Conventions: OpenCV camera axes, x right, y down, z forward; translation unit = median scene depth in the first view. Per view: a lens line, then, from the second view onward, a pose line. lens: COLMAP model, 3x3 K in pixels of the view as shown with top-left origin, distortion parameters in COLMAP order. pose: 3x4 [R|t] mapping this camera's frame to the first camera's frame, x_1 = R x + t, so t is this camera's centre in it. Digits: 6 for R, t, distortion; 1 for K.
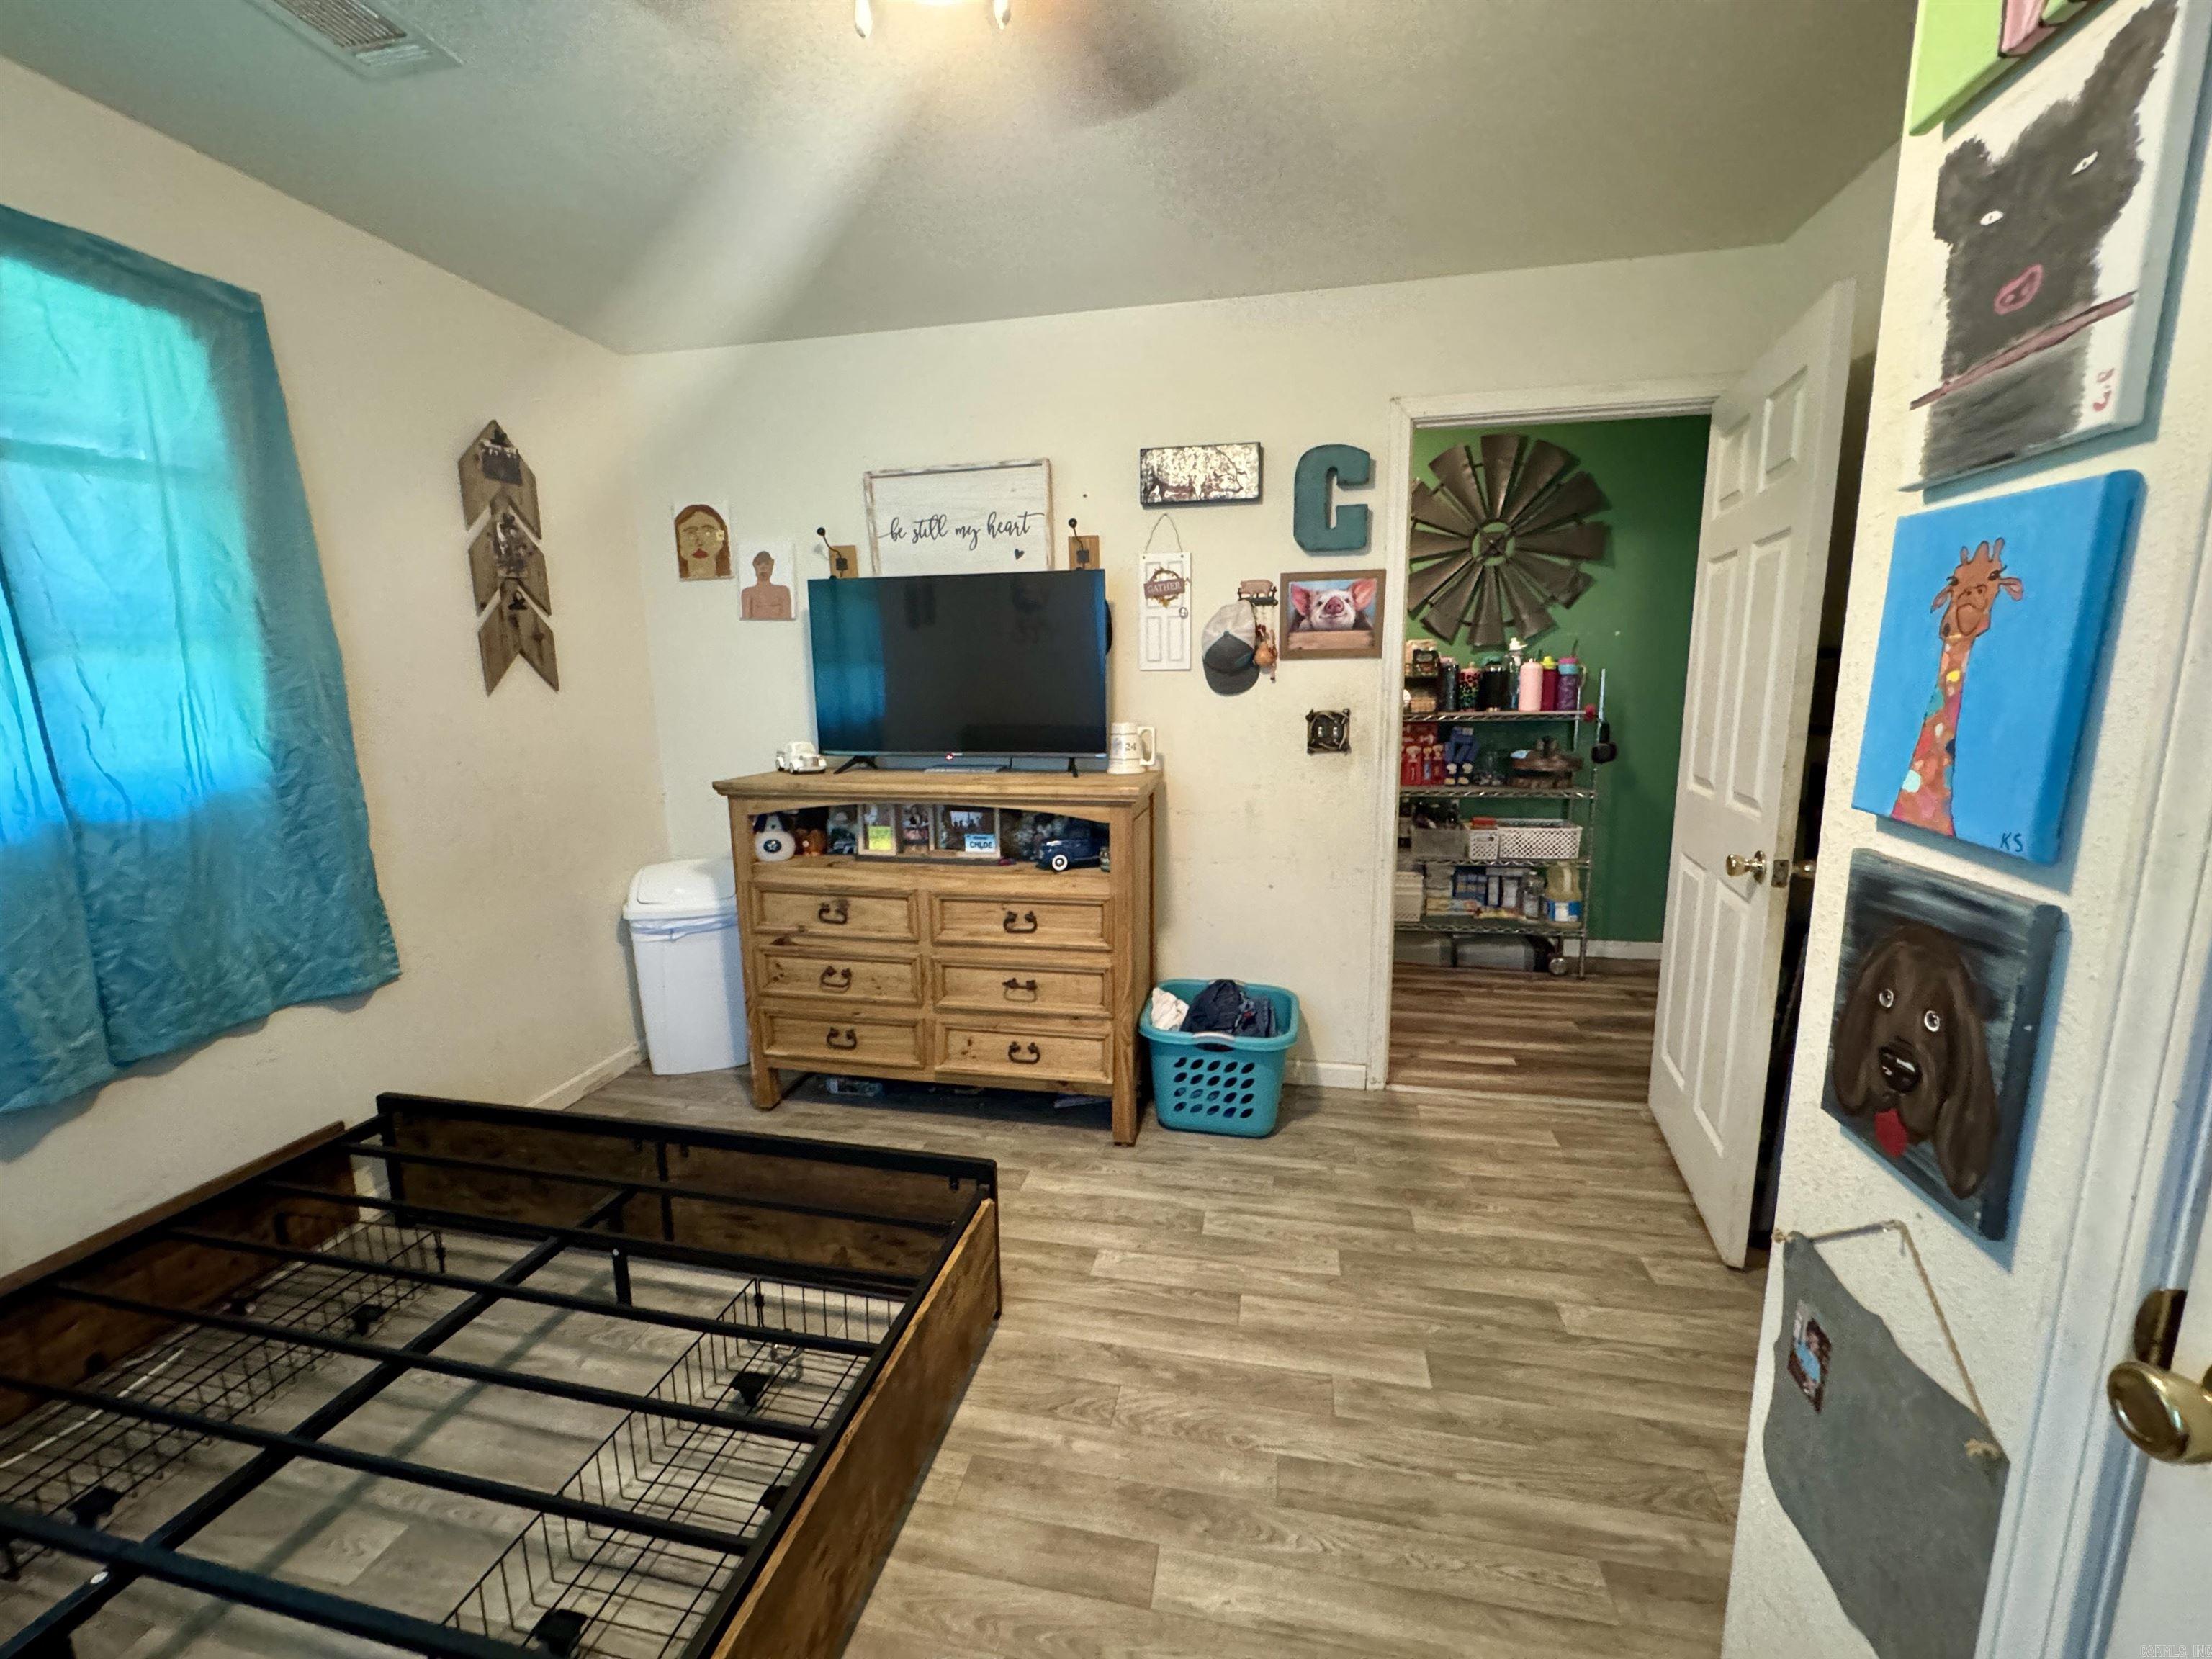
lens RADIAL K [[880.9, 0, 1104.0], [0, 880.9, 830.2], [0, 0, 1]] dist [-0.001981, -0.000205]
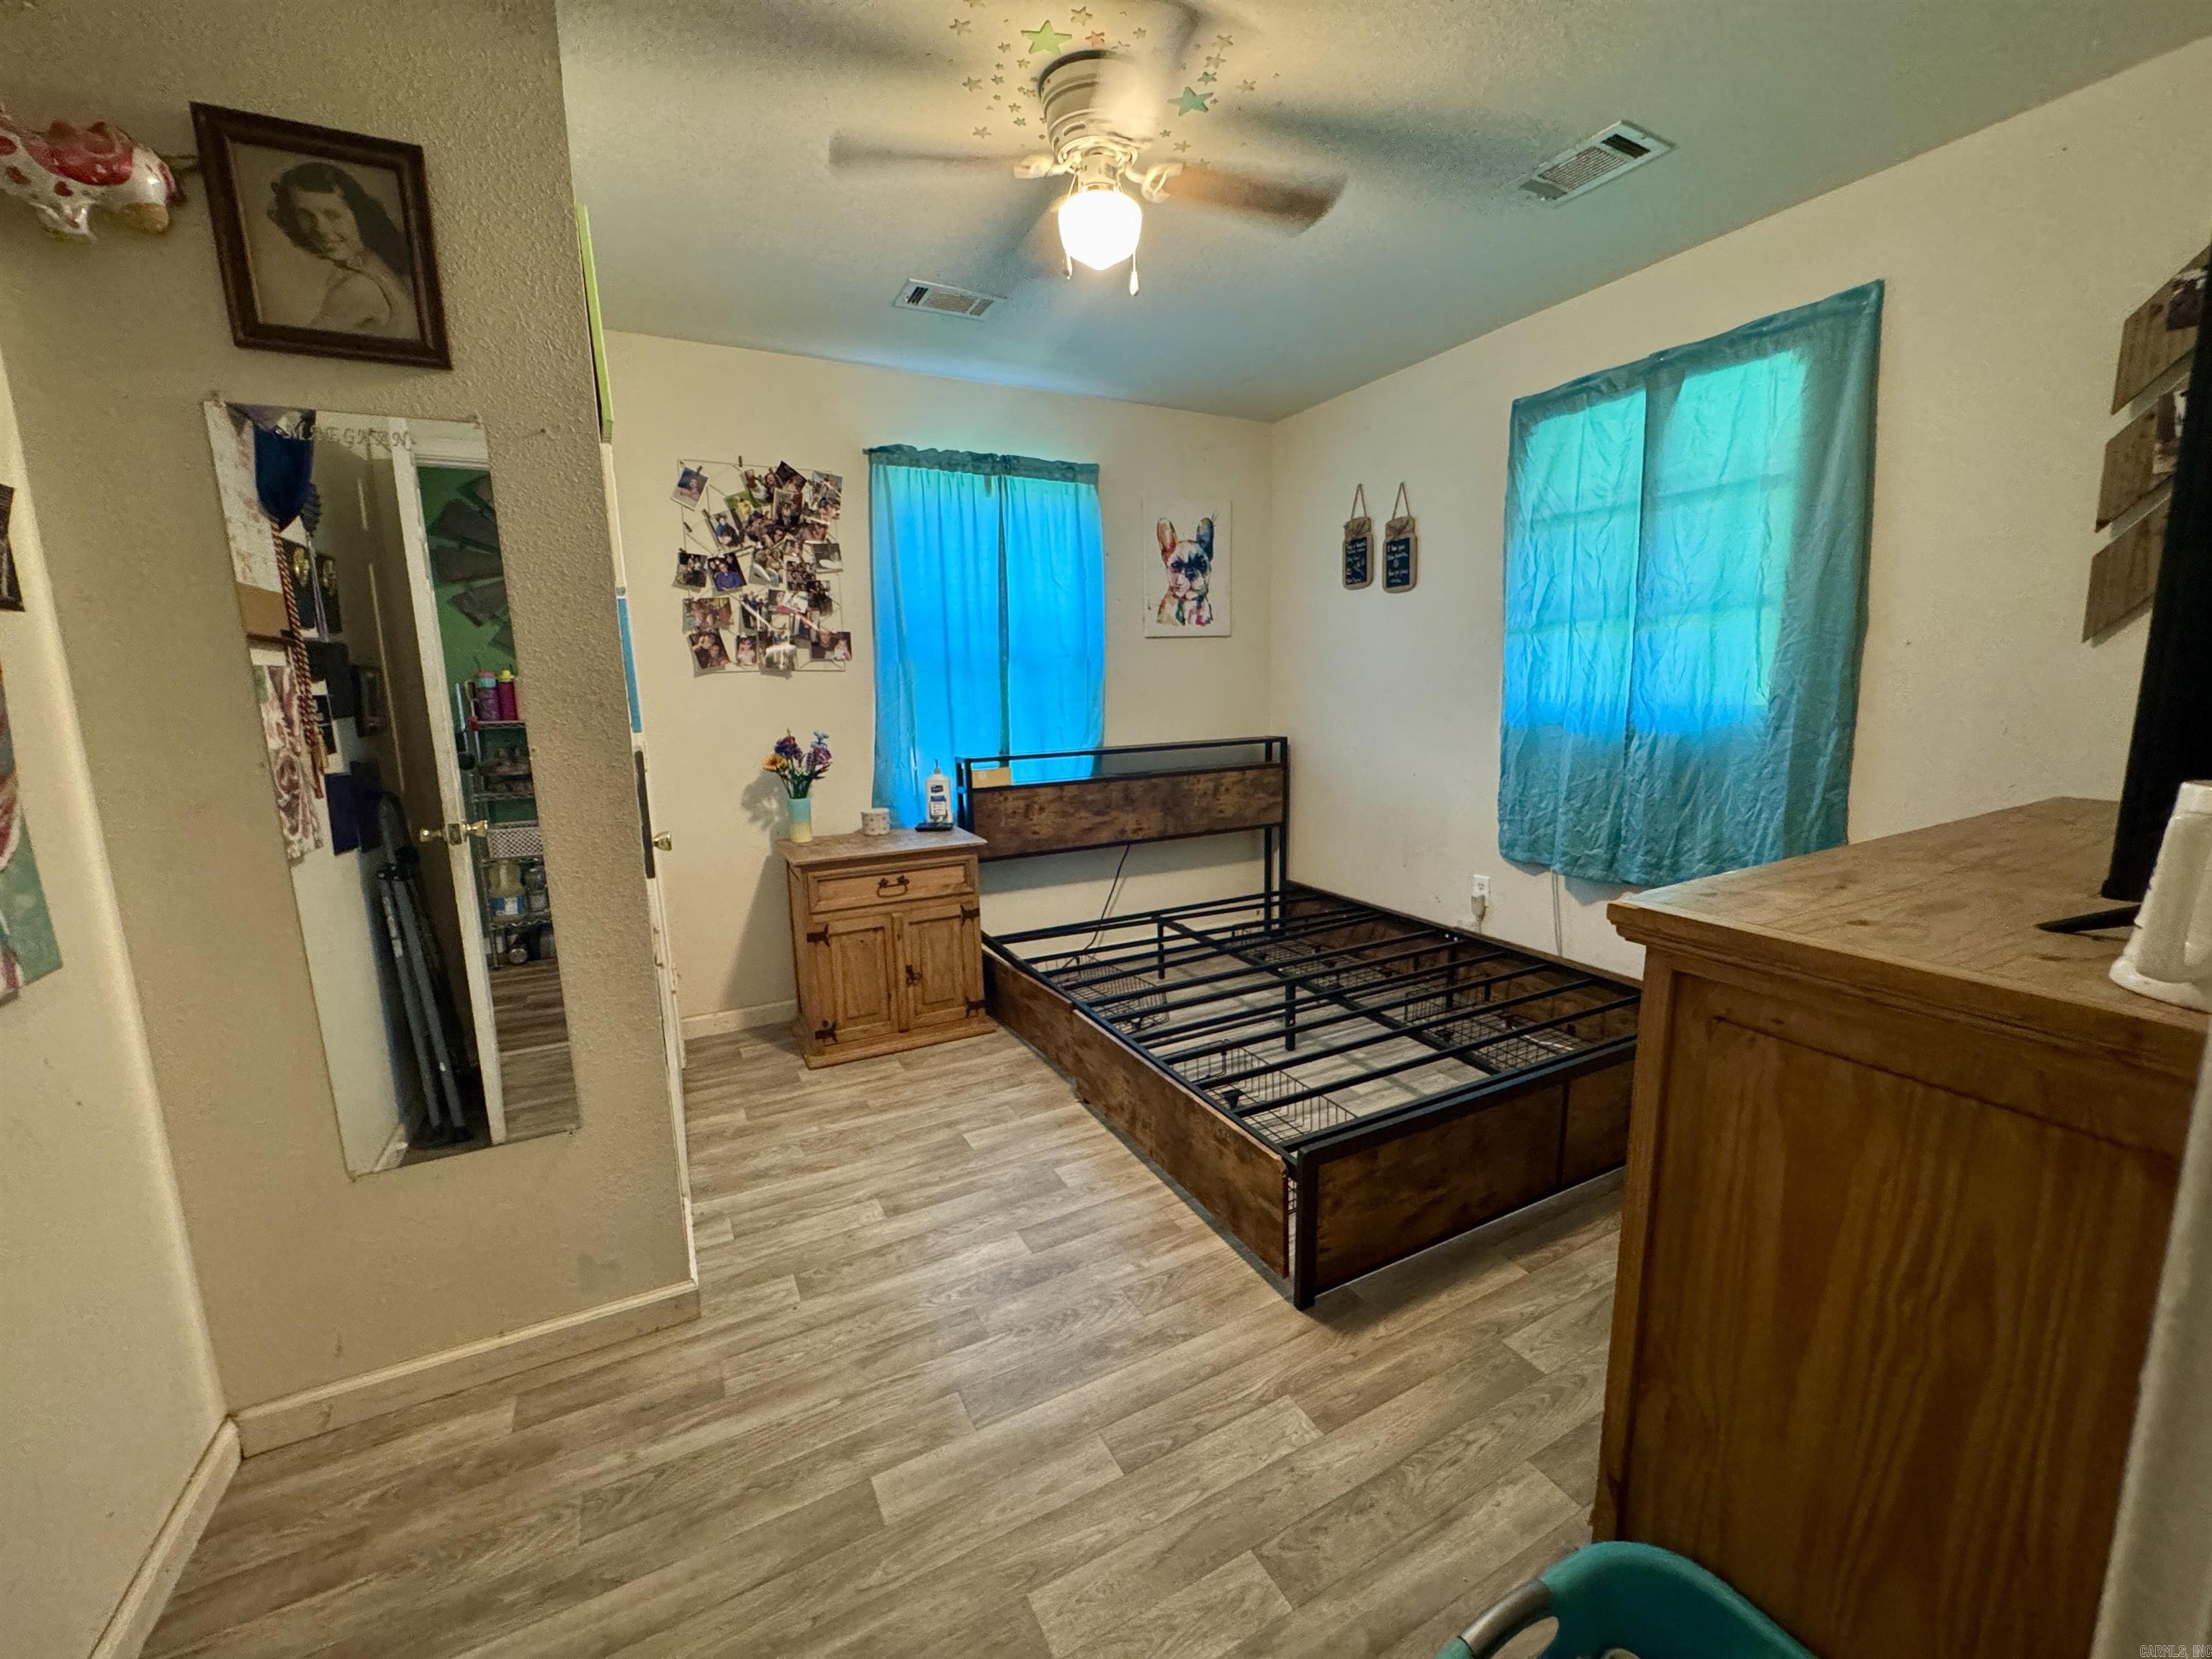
lens RADIAL K [[880.9, 0, 1104.0], [0, 880.9, 830.2], [0, 0, 1]] dist [-0.001981, -0.000205]
pose [[-0.765888, 0.139762, -0.627600, 0.679538], [-0.076459, 0.949367, 0.304723, -0.265259], [0.638411, 0.281369, -0.716423, 1.652952]]
